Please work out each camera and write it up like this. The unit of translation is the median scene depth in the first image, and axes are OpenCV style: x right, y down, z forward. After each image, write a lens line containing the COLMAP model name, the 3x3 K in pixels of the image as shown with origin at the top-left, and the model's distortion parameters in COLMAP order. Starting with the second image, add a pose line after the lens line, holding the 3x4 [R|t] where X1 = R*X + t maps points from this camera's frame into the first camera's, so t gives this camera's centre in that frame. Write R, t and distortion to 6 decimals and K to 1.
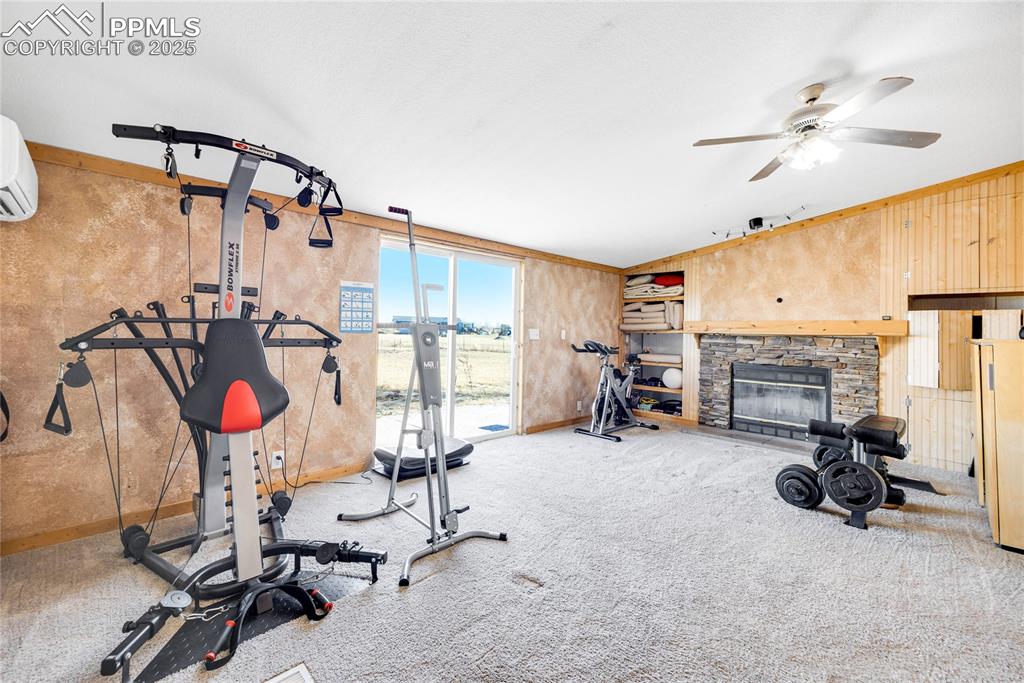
lens RADIAL K [[396.1, 0, 527.6], [0, 396.1, 323.7], [0, 0, 1]] dist [0.002881, 0.000147]
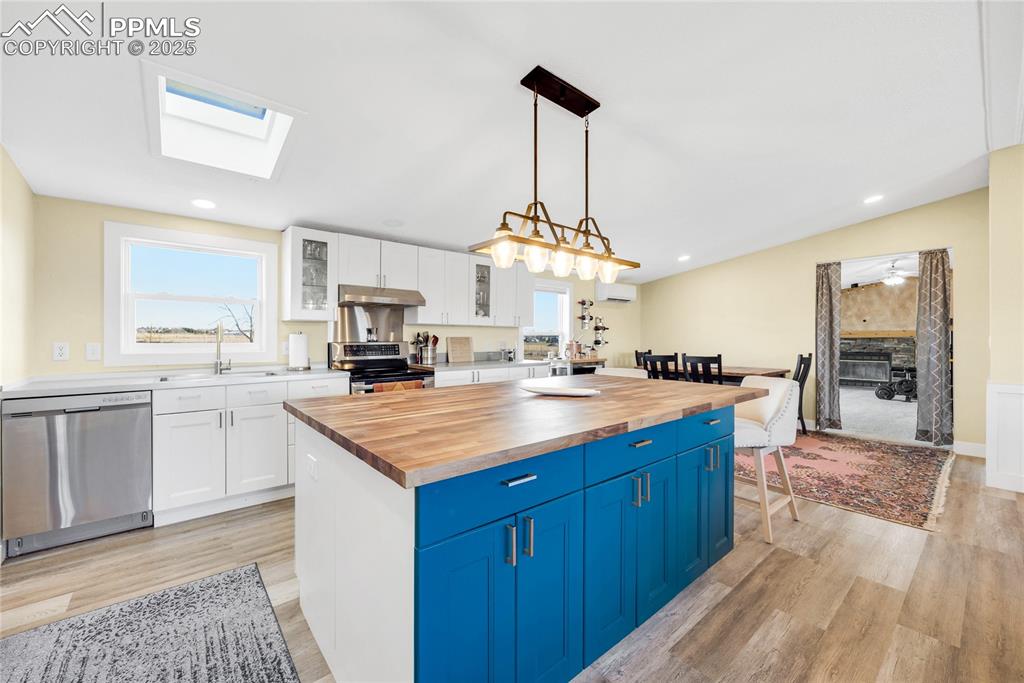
lens RADIAL K [[396.1, 0, 520.8], [0, 396.1, 340.7], [0, 0, 1]] dist [0.002881, 0.000147]
pose [[0.998008, -0.023062, -0.058723, -0.997680], [0.024719, 0.999312, 0.027660, -0.055315], [0.058045, -0.029057, 0.997891, -1.131878]]
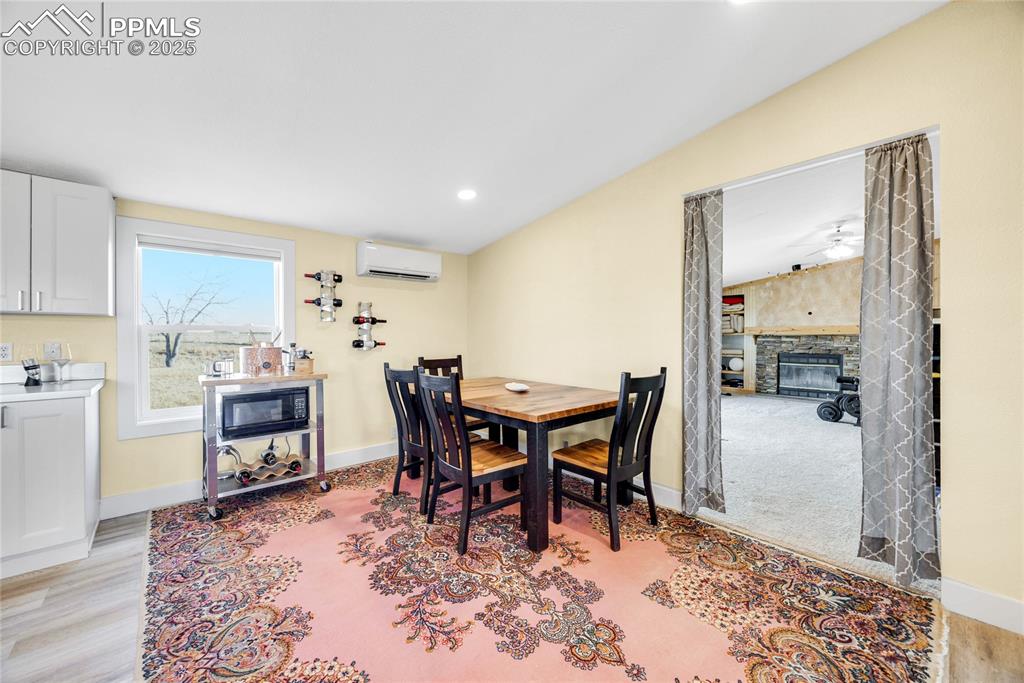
lens RADIAL K [[396.1, 0, 510.1], [0, 396.1, 338.3], [0, 0, 1]] dist [0.002881, 0.000147]
pose [[0.999422, -0.024468, -0.023594, -0.532815], [0.025175, 0.999228, 0.030158, -0.035873], [0.022838, -0.030735, 0.999267, -0.626867]]
